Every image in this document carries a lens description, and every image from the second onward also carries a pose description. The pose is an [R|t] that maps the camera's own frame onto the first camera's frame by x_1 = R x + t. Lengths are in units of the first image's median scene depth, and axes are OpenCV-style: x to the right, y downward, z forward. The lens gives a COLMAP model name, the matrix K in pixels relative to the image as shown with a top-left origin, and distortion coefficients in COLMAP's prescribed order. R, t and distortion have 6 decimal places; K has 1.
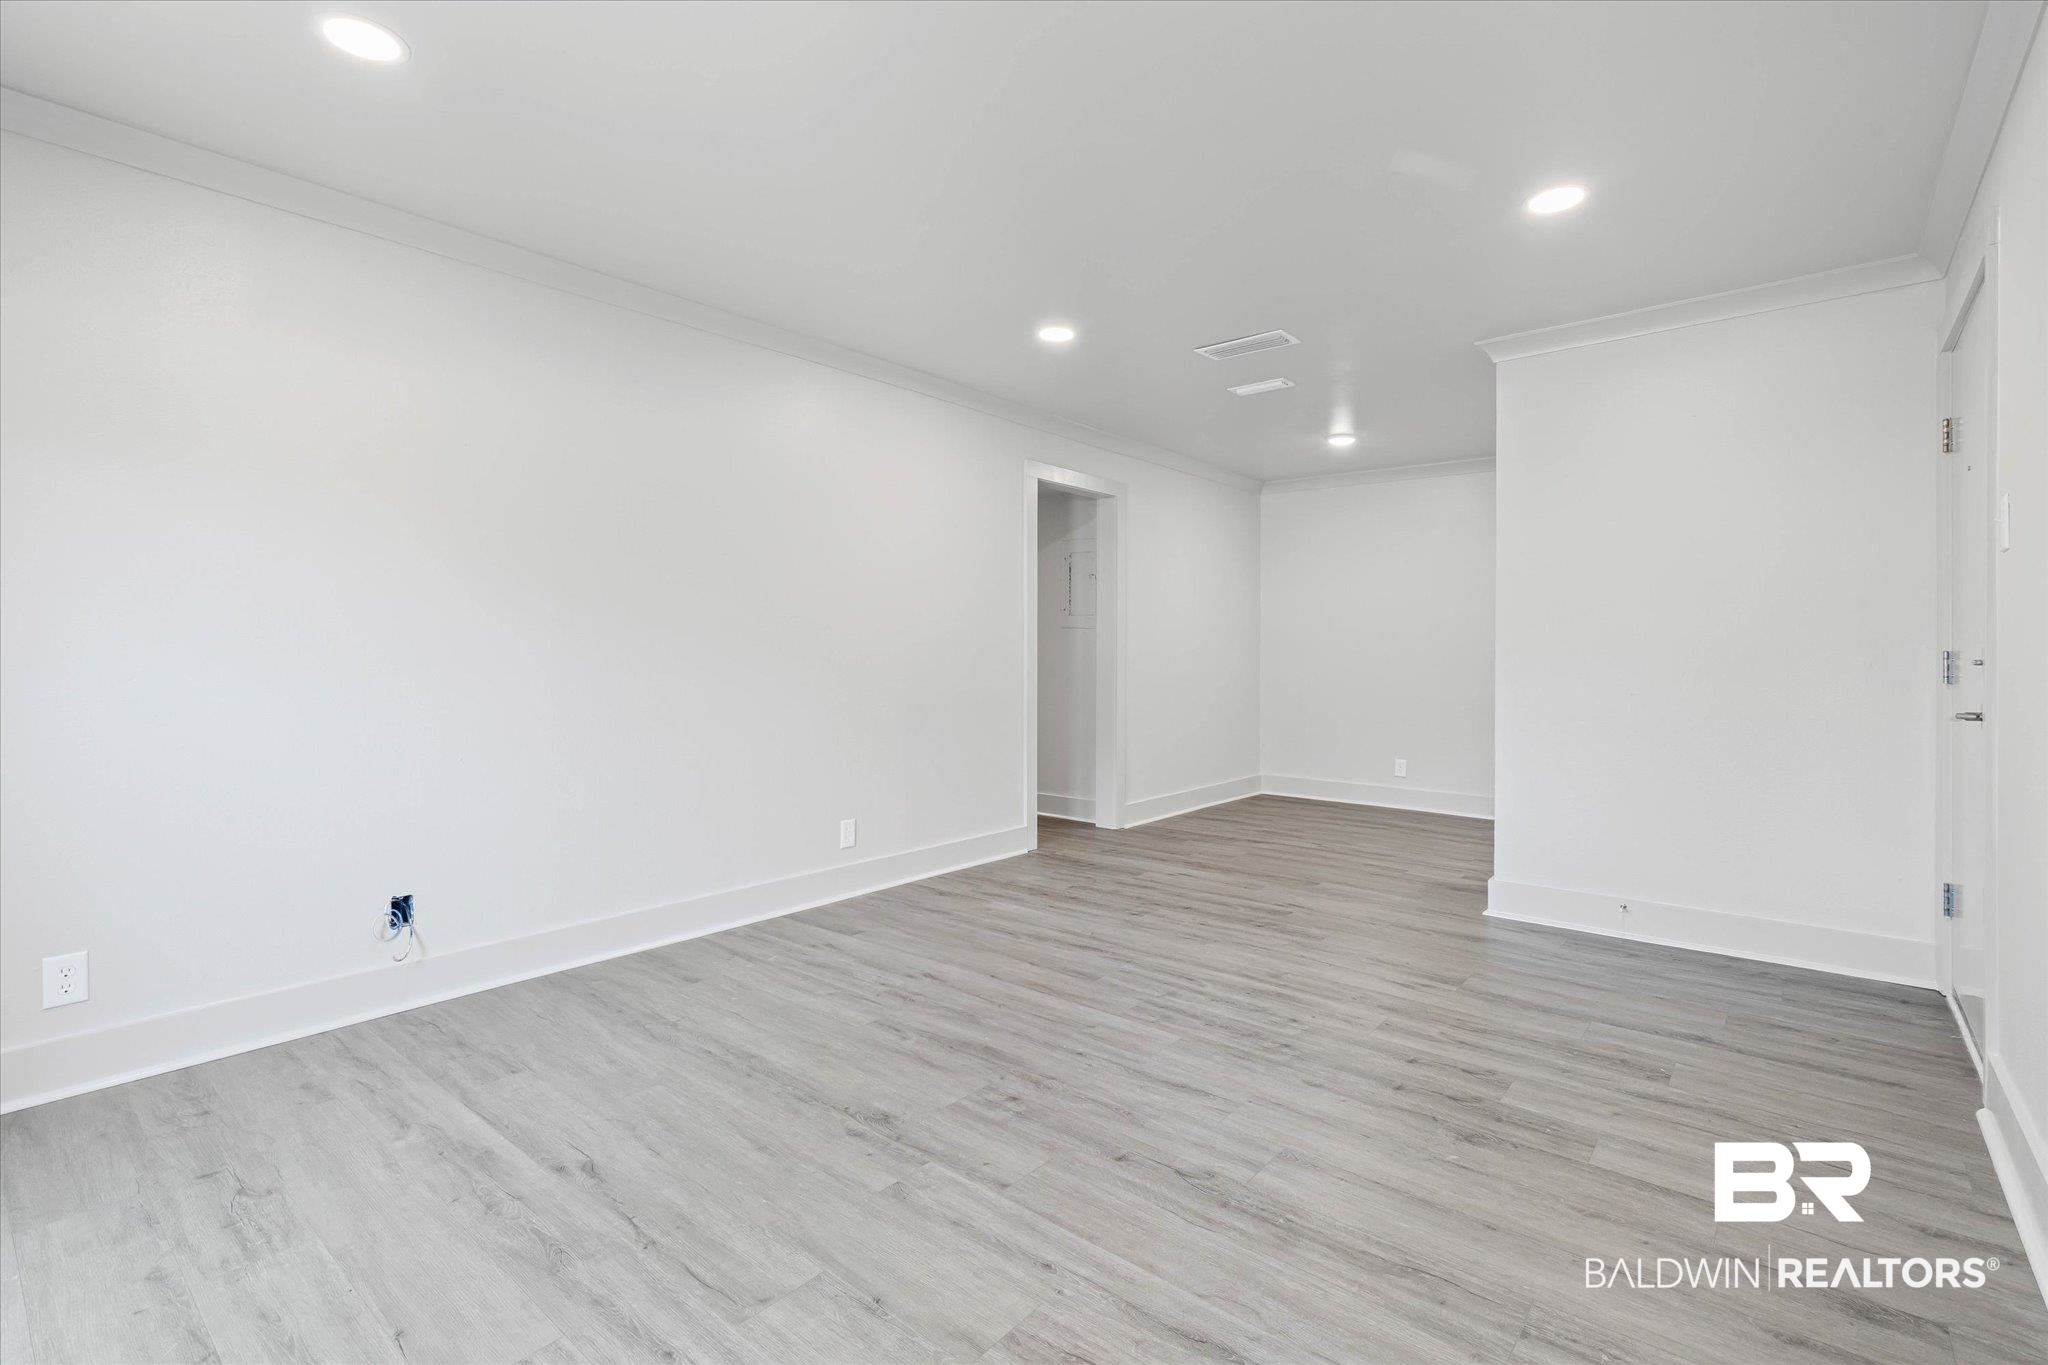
lens RADIAL K [[934.6, 0, 1017.9], [0, 934.6, 673.4], [0, 0, 1]] dist [-0.002469, 0.001163]
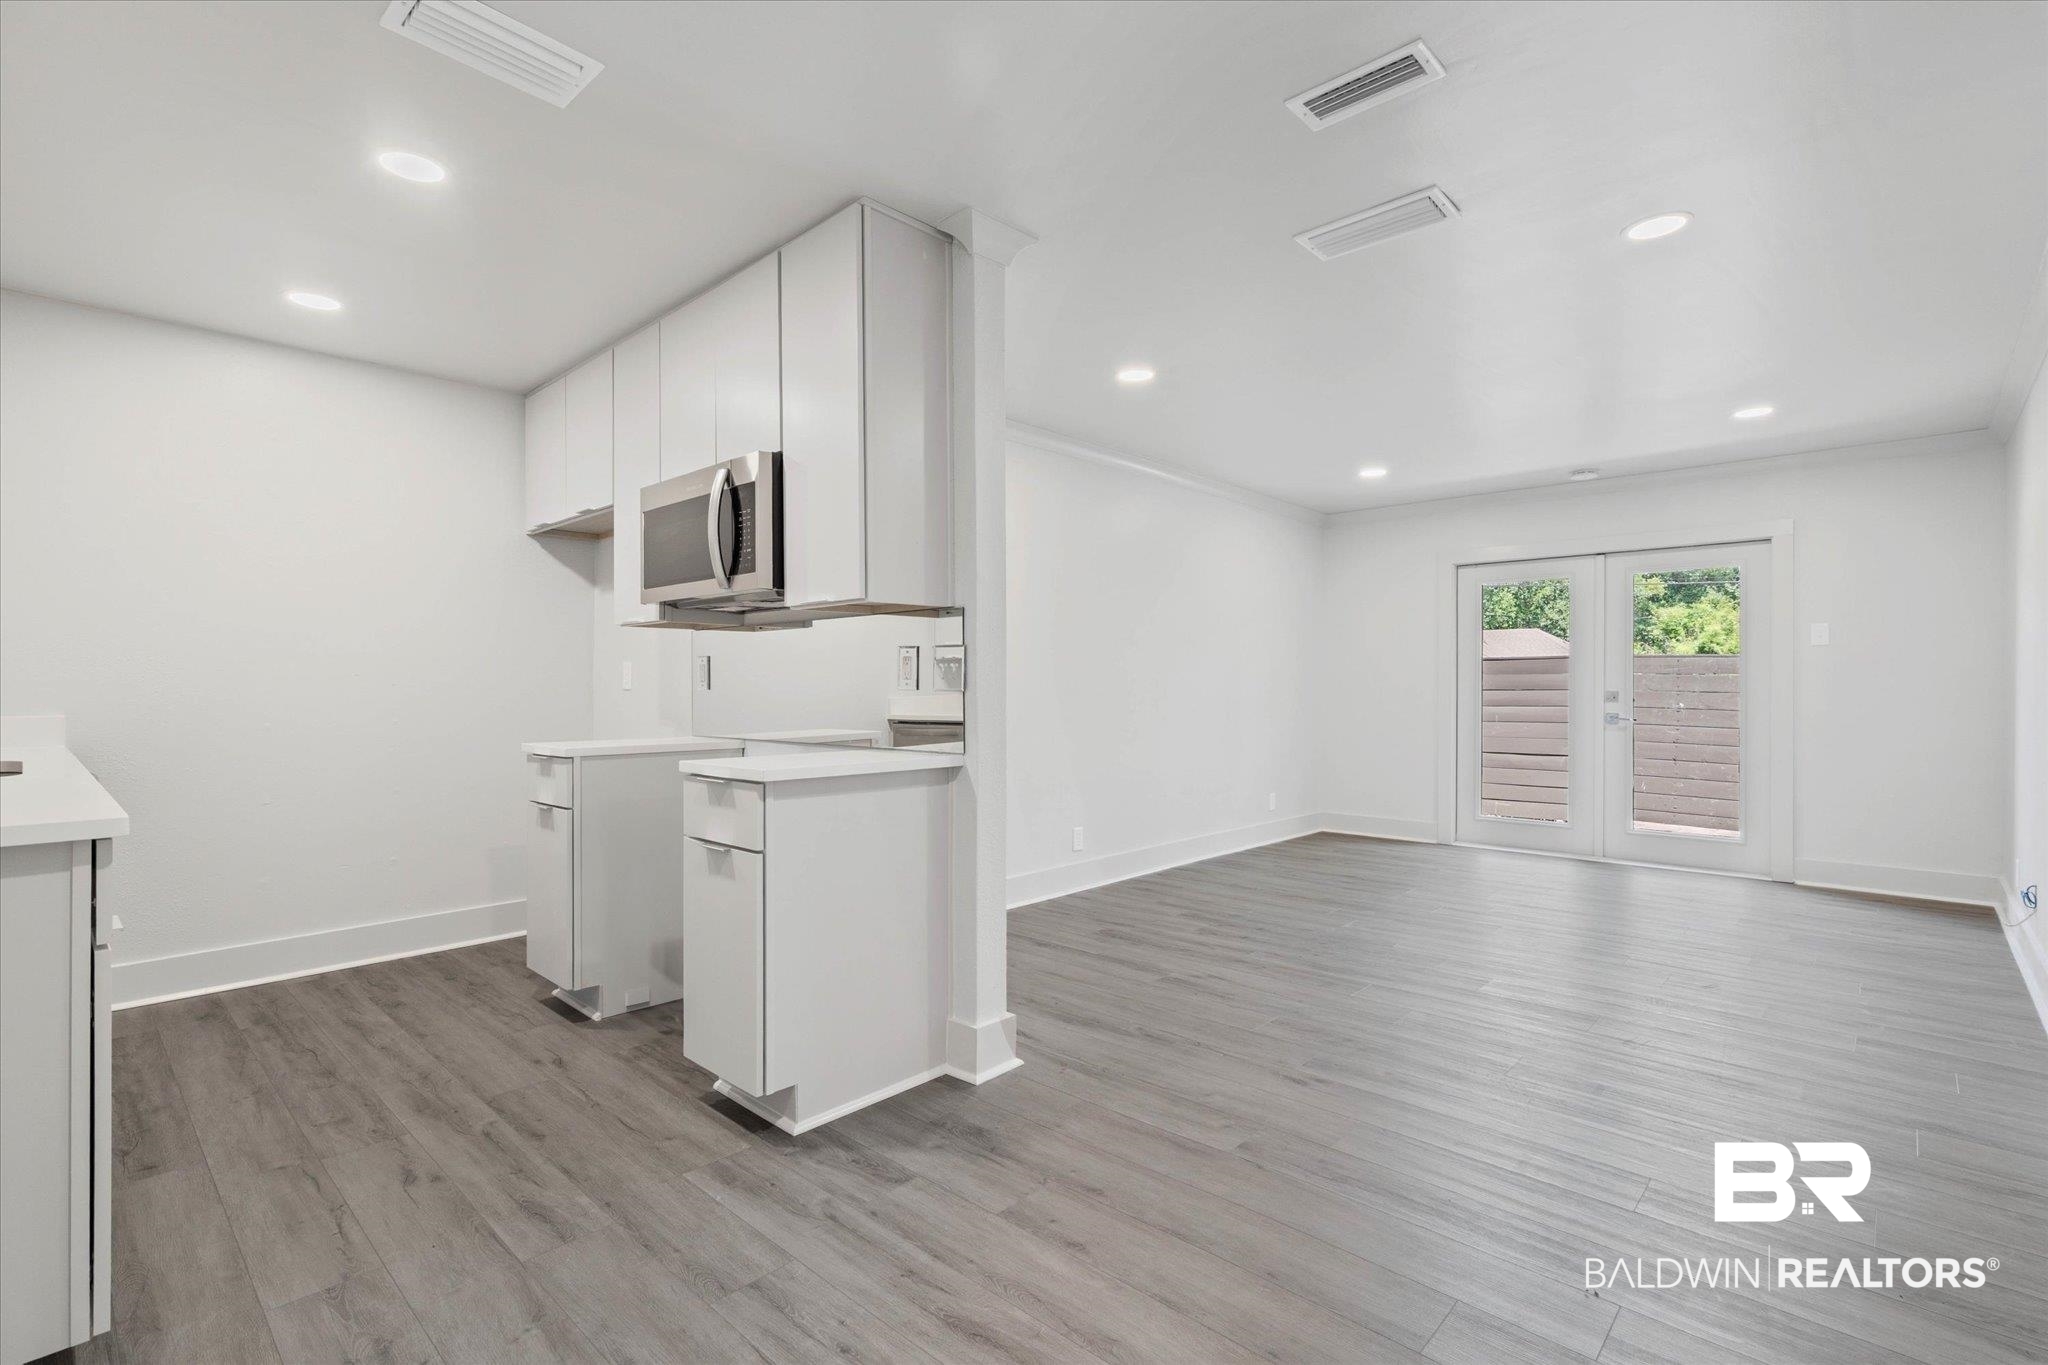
lens RADIAL K [[934.6, 0, 1021.1], [0, 934.6, 675.9], [0, 0, 1]] dist [-0.002469, 0.001163]
pose [[-0.998678, -0.001607, 0.051382, 0.645208], [-0.001080, 0.999946, 0.010297, -0.052500], [-0.051396, 0.010227, -0.998626, 2.345713]]
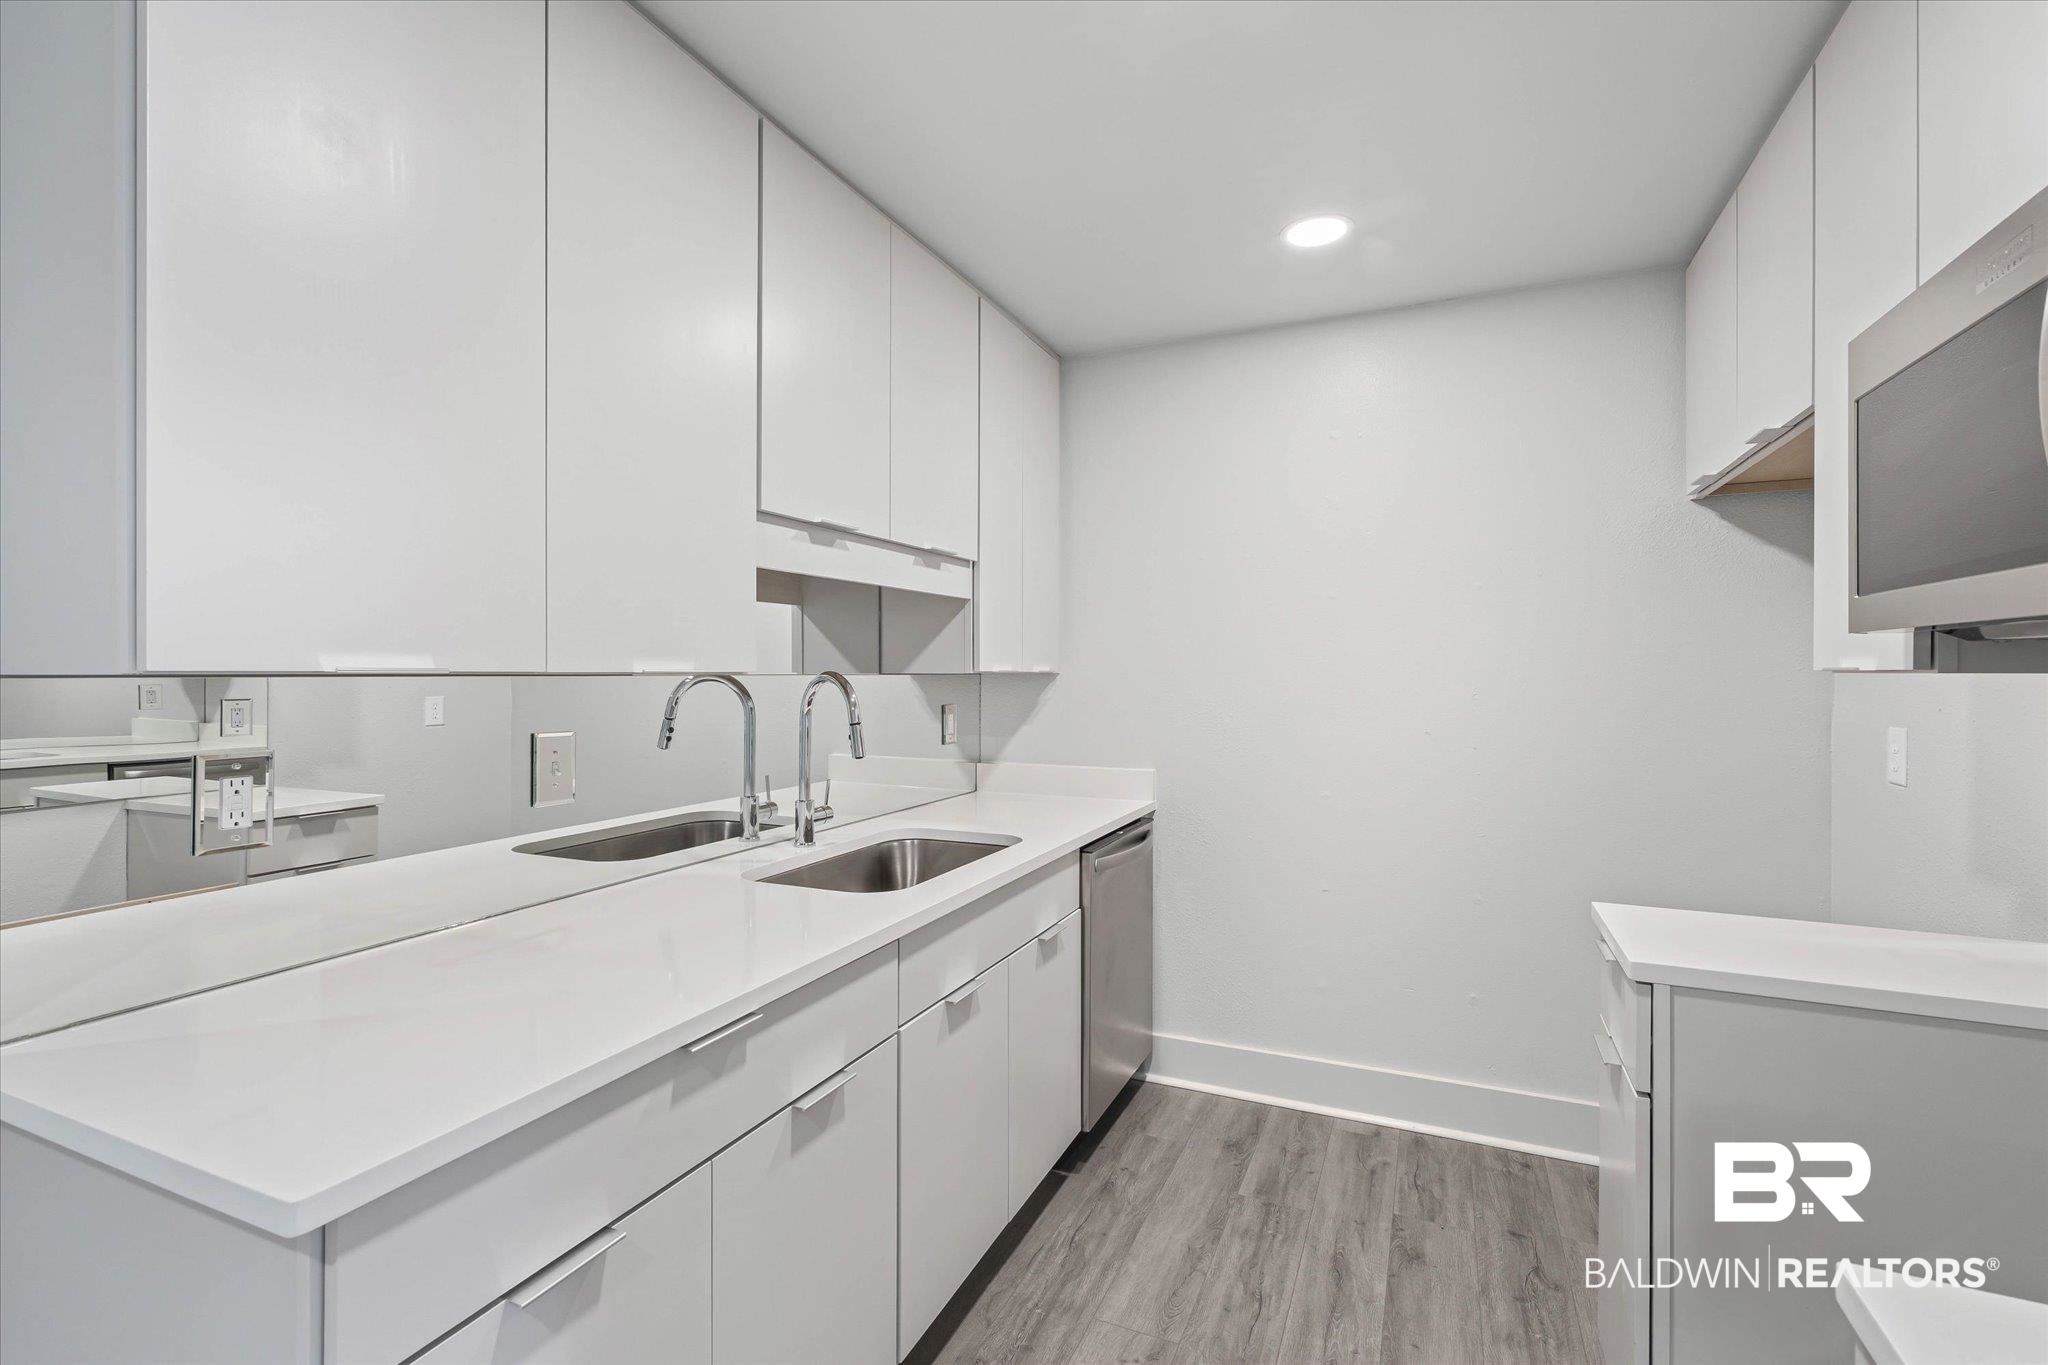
lens RADIAL K [[934.6, 0, 1012.3], [0, 934.6, 670.7], [0, 0, 1]] dist [-0.002469, 0.001163]
pose [[-0.276704, -0.006439, 0.960934, 0.843606], [0.012535, 0.999868, 0.010310, -0.119726], [-0.960874, 0.014898, -0.276586, 1.745160]]
